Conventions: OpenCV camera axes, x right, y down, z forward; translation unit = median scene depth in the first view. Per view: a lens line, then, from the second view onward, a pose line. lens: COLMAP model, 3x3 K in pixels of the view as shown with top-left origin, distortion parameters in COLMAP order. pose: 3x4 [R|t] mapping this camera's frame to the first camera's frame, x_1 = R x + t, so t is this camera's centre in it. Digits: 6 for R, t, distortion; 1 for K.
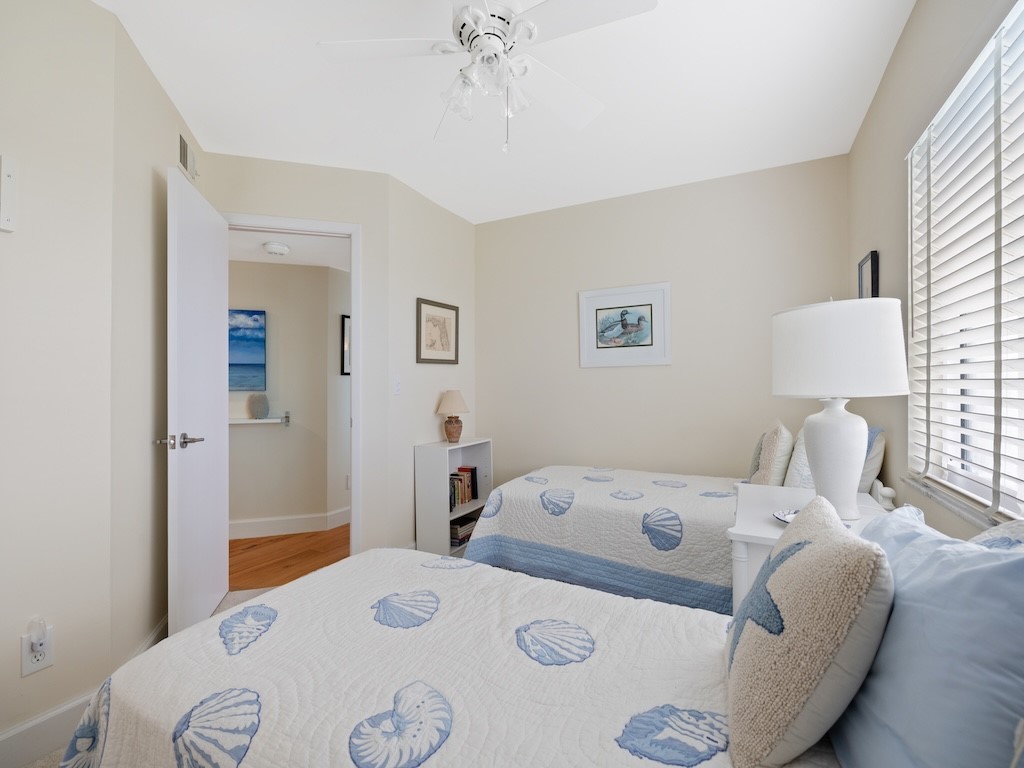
lens RADIAL K [[450.4, 0, 512.3], [0, 450.4, 390.6], [0, 0, 1]] dist [-0.003792, -0.000211]
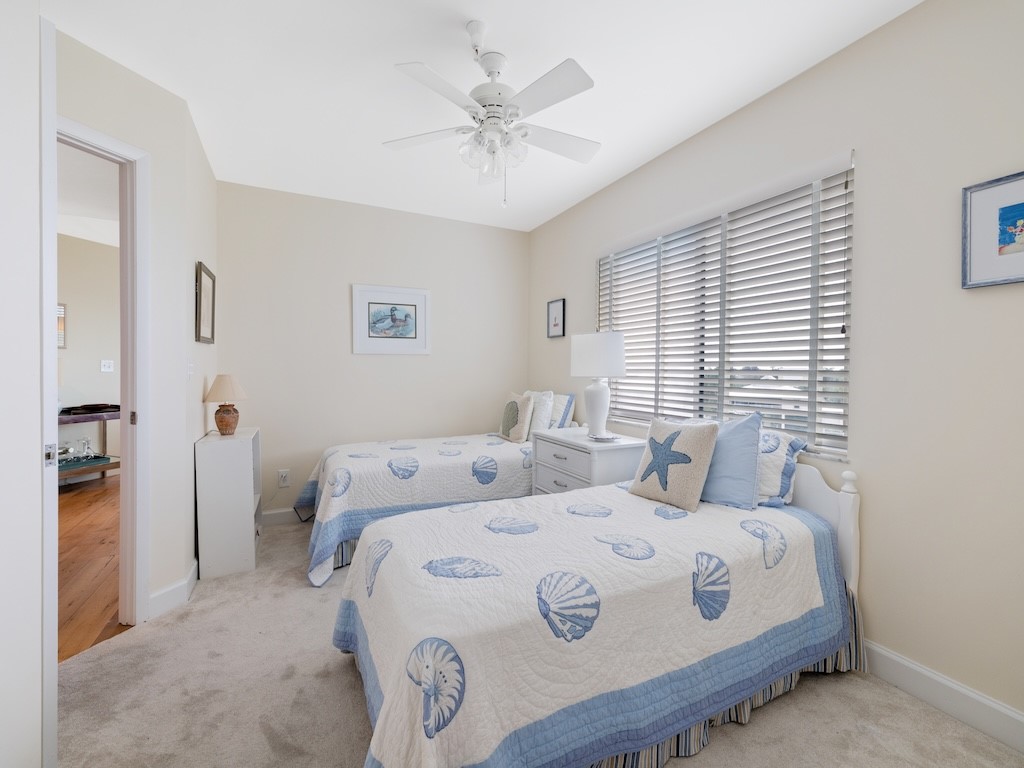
lens RADIAL K [[433.6, 0, 512.0], [0, 433.6, 384.0], [0, 0, 1]] dist [0.000041, 0.000120]
pose [[0.591652, -0.019147, 0.805966, -0.585365], [0.002291, 0.999754, 0.022068, 0.000236], [-0.806190, -0.011210, 0.591551, 0.082586]]
